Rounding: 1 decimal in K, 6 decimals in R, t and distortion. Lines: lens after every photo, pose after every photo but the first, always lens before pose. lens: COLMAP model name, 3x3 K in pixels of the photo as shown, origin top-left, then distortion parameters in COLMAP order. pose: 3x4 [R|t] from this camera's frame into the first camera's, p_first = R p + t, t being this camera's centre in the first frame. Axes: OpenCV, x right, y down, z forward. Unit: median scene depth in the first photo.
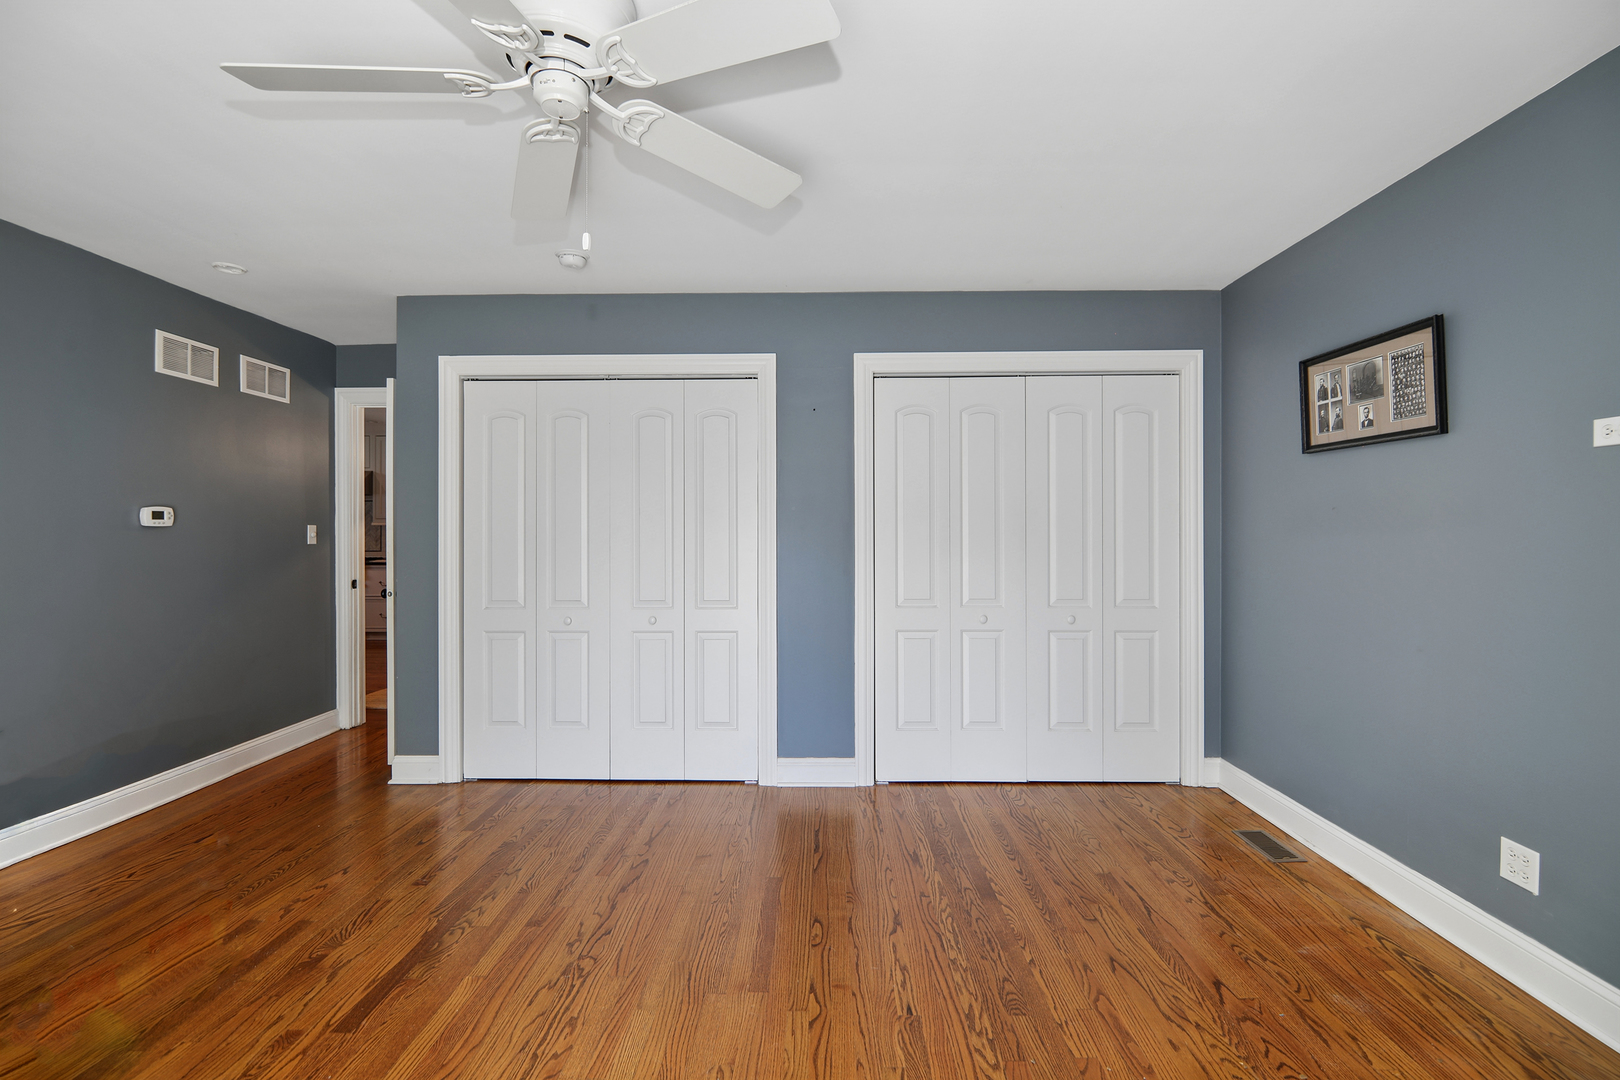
lens RADIAL K [[735.4, 0, 819.1], [0, 735.4, 528.5], [0, 0, 1]] dist [-0.003681, -0.008168]
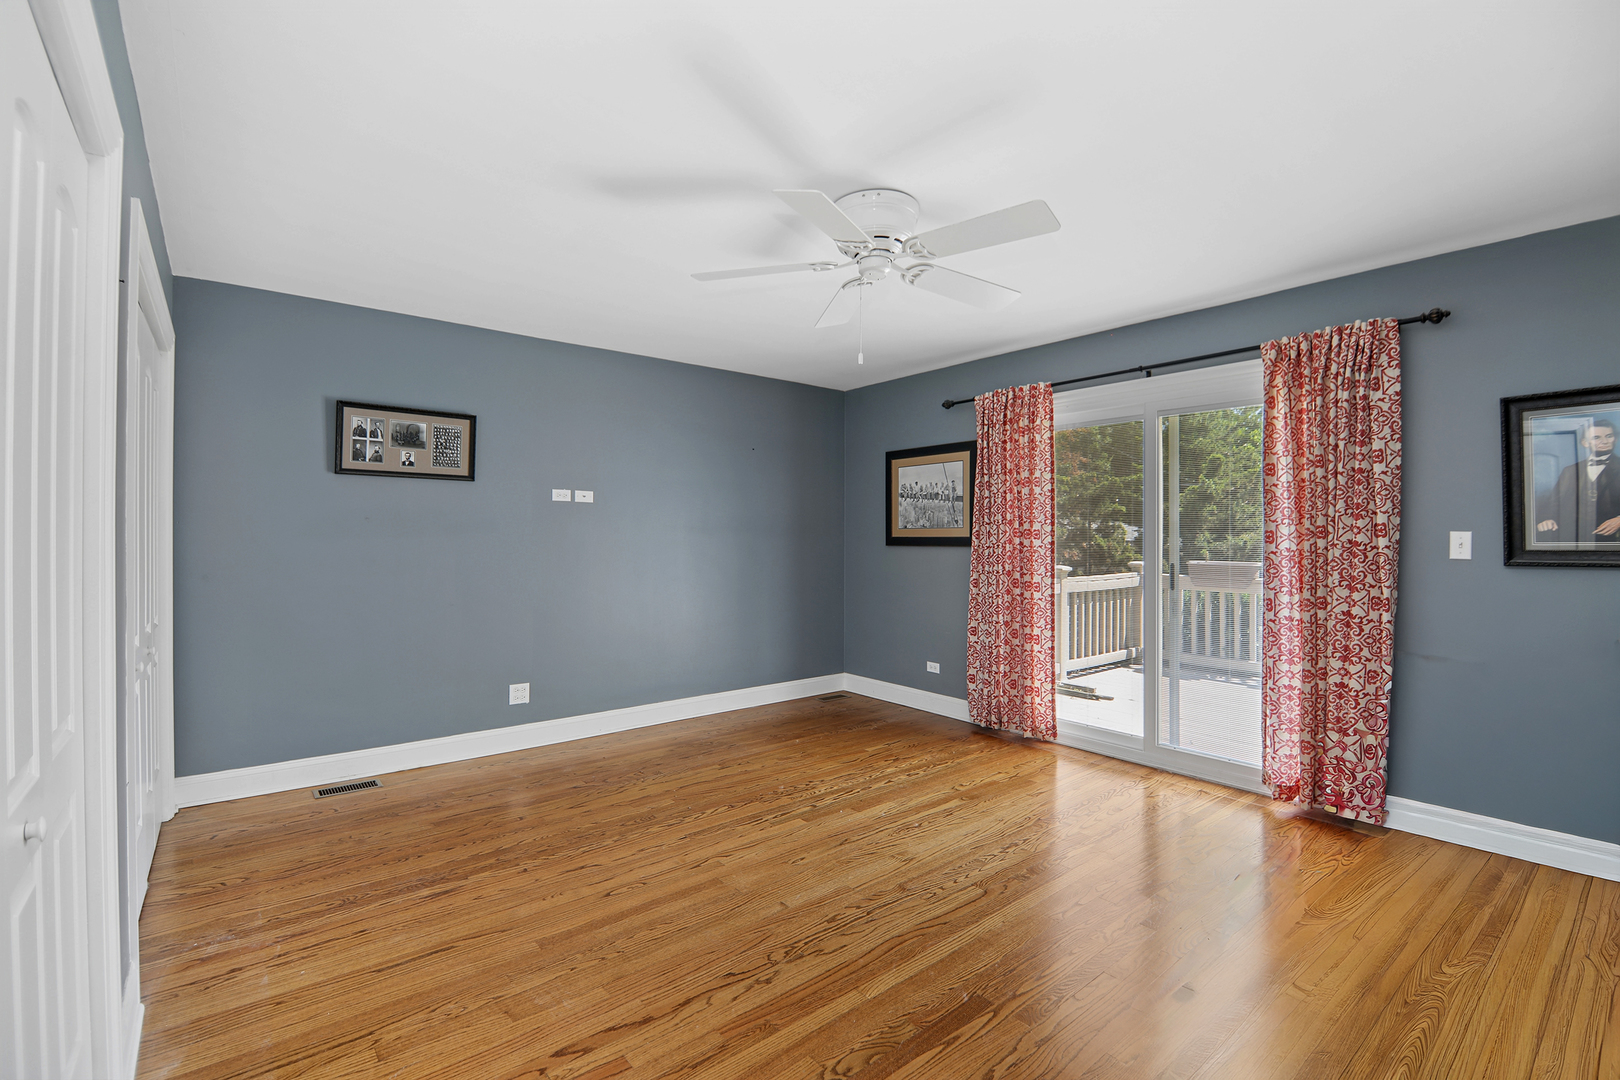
lens RADIAL K [[735.4, 0, 811.6], [0, 735.4, 538.4], [0, 0, 1]] dist [-0.003681, -0.008168]
pose [[-0.654854, -0.002771, 0.755751, -1.019146], [-0.003811, 0.999993, 0.000365, 0.007134], [-0.755746, -0.002641, -0.654859, 1.486746]]
